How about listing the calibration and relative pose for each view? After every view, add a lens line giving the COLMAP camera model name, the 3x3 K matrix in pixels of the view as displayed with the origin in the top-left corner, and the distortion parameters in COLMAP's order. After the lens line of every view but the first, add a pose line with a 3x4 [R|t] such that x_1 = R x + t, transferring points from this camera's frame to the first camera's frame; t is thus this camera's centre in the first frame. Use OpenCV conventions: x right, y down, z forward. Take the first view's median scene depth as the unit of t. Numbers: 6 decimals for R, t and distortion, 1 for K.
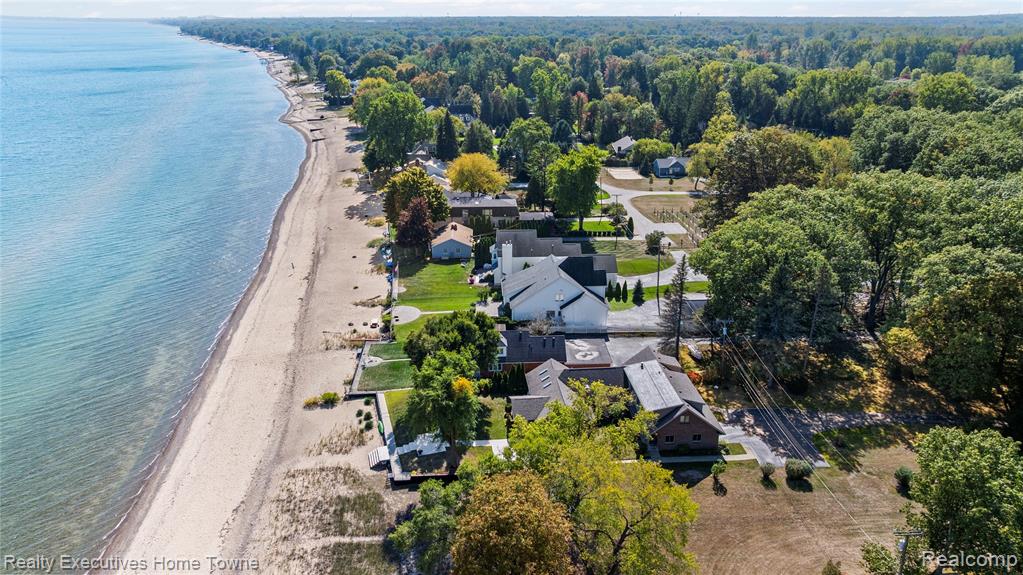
lens RADIAL K [[715.5, 0, 511.5], [0, 715.5, 287.5], [0, 0, 1]] dist [-0.020487, 0.001388]
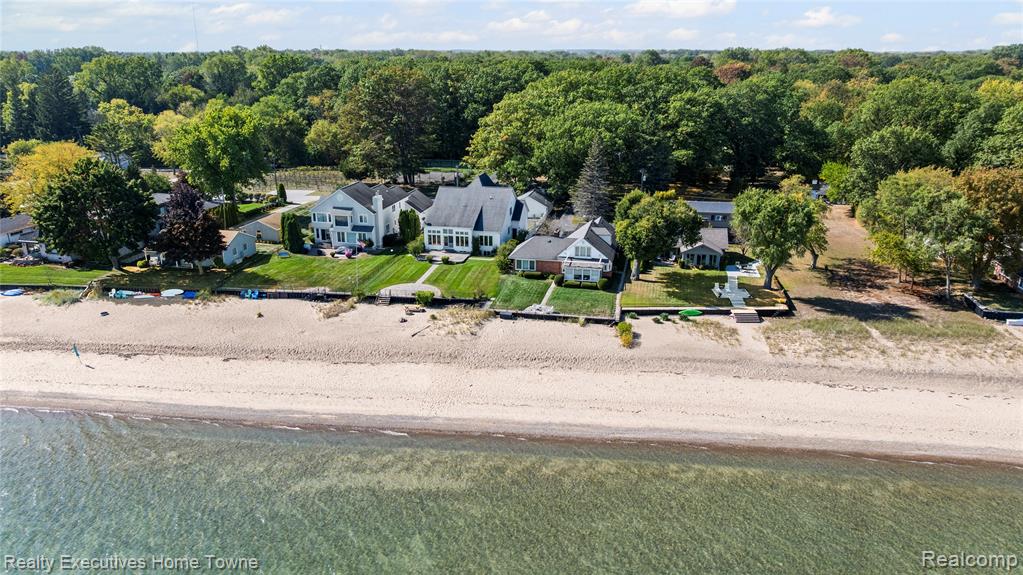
lens RADIAL K [[715.5, 0, 511.5], [0, 715.5, 287.5], [0, 0, 1]] dist [-0.020487, 0.001388]
pose [[0.257822, -0.297014, 0.919408, -0.685412], [0.342099, 0.917996, 0.200626, -0.068136], [-0.903602, 0.262803, 0.338288, 0.543434]]
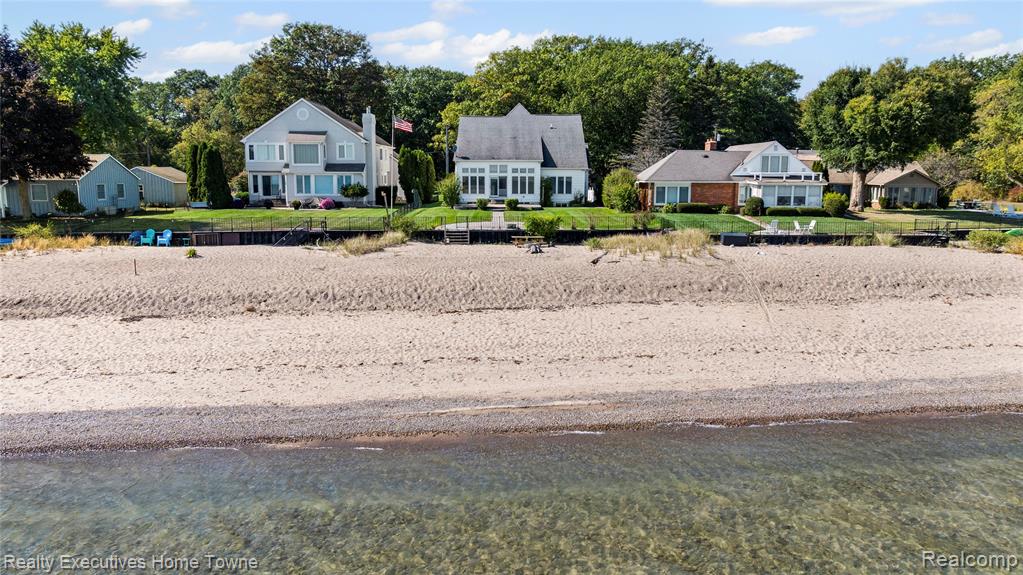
lens RADIAL K [[725.5, 0, 517.8], [0, 725.5, 287.5], [0, 0, 1]] dist [-0.024046, -0.001715]
pose [[0.028717, -0.148863, 0.988441, -0.450595], [0.350962, 0.927395, 0.129473, 0.018025], [-0.935949, 0.343187, 0.078877, 0.815324]]
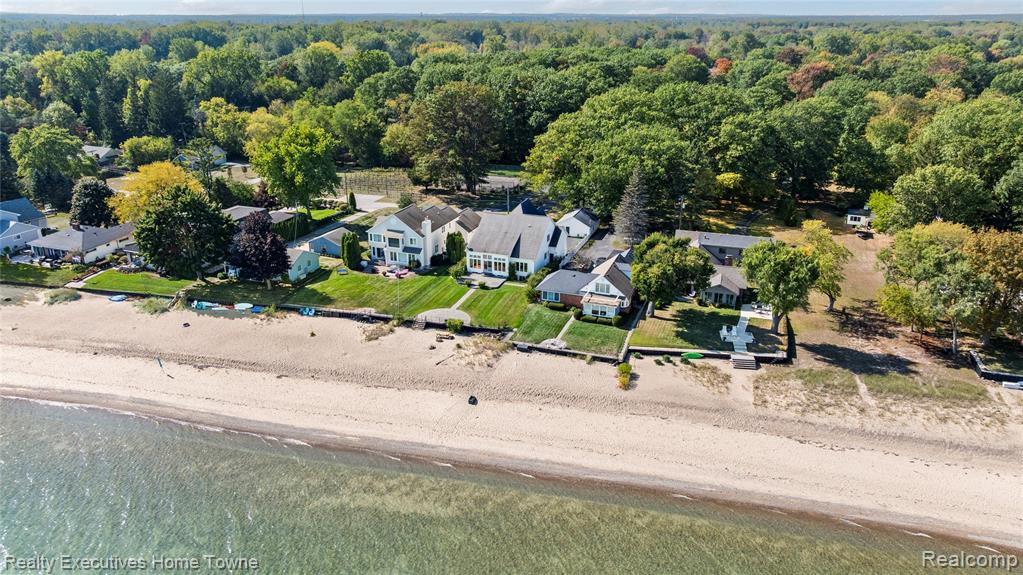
lens RADIAL K [[719.2, 0, 513.6], [0, 719.2, 286.5], [0, 0, 1]] dist [-0.019114, -0.003505]
pose [[0.383392, -0.321162, 0.865948, -0.709919], [0.323014, 0.925008, 0.200054, -0.117651], [-0.865259, 0.203014, 0.458380, 0.446028]]
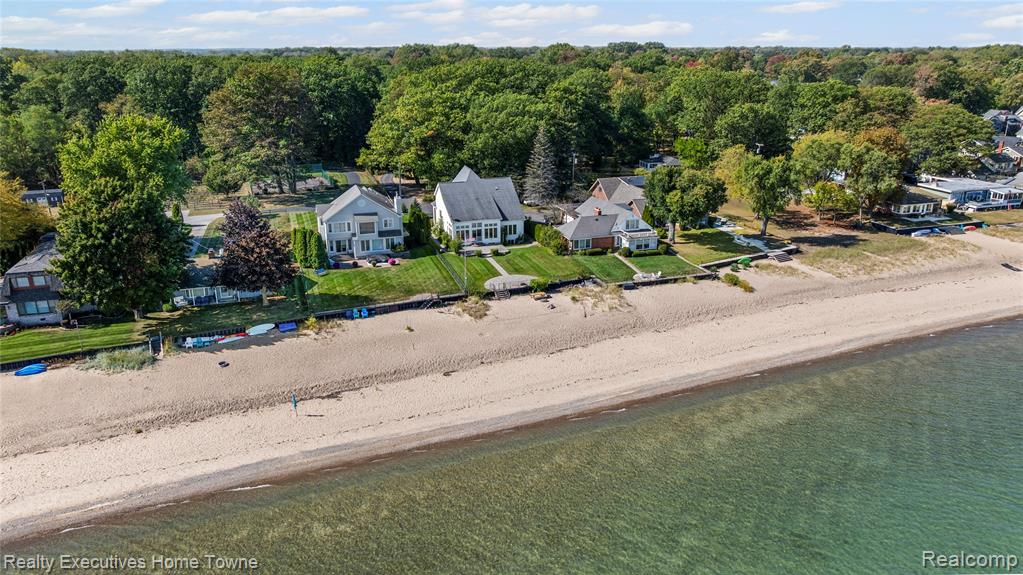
lens RADIAL K [[730.9, 0, 509.8], [0, 730.9, 289.1], [0, 0, 1]] dist [-0.005383, -0.000628]
pose [[-0.257896, -0.293719, 0.920445, -0.723496], [0.349337, 0.859872, 0.372269, -0.205611], [-0.900807, 0.417552, -0.119151, 0.922045]]
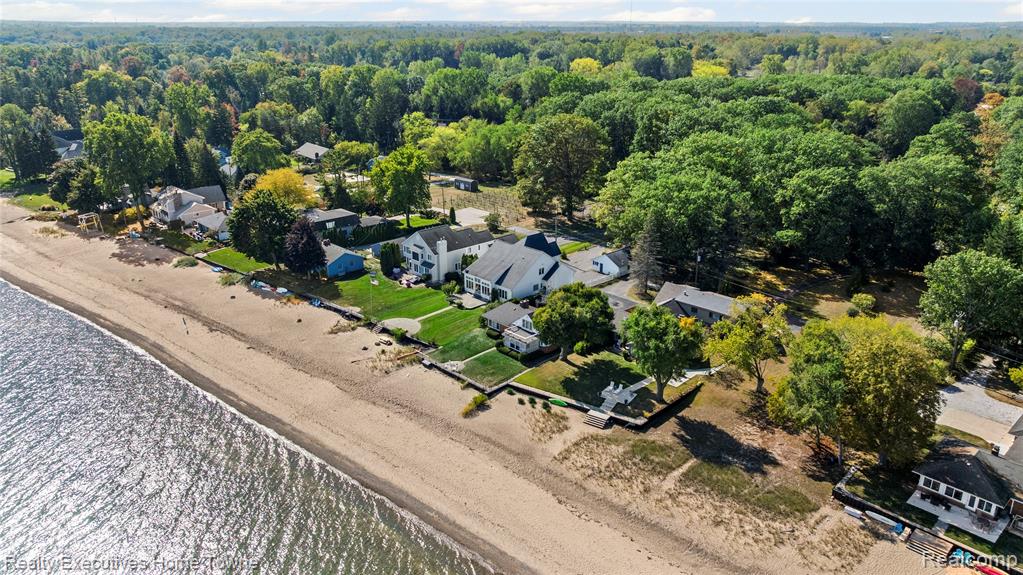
lens RADIAL K [[725.5, 0, 517.8], [0, 725.5, 287.5], [0, 0, 1]] dist [-0.024046, -0.001715]
pose [[0.749849, -0.222247, 0.623164, -0.535446], [0.228312, 0.970955, 0.071558, -0.040334], [-0.620967, 0.088618, 0.778811, 0.103547]]
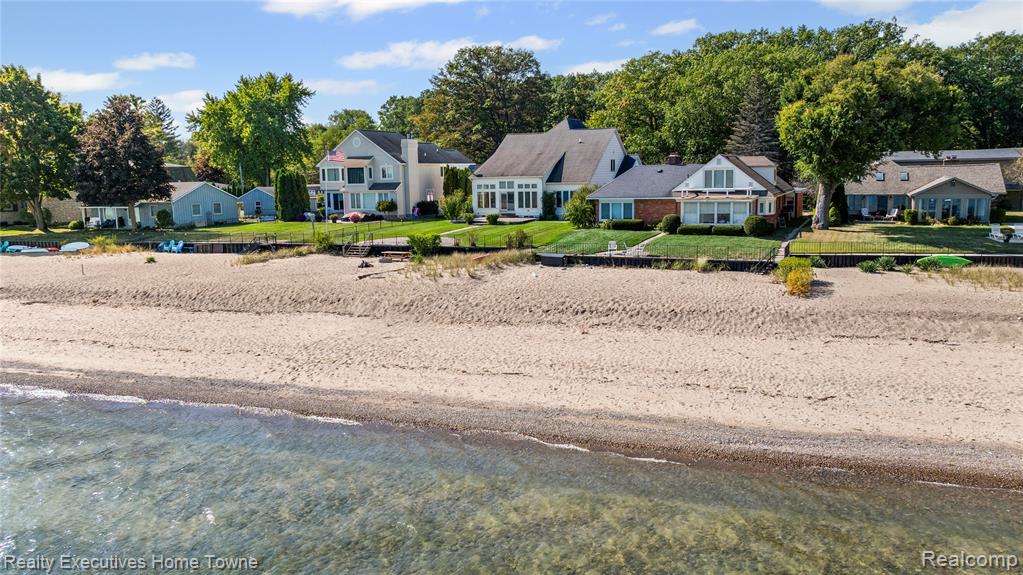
lens RADIAL K [[743.4, 0, 510.7], [0, 743.4, 299.4], [0, 0, 1]] dist [-0.031225, -0.000181]
pose [[0.473200, -0.152471, 0.867660, -0.439612], [0.329867, 0.943923, -0.014029, 0.082417], [-0.816865, 0.292851, 0.496960, 0.614878]]
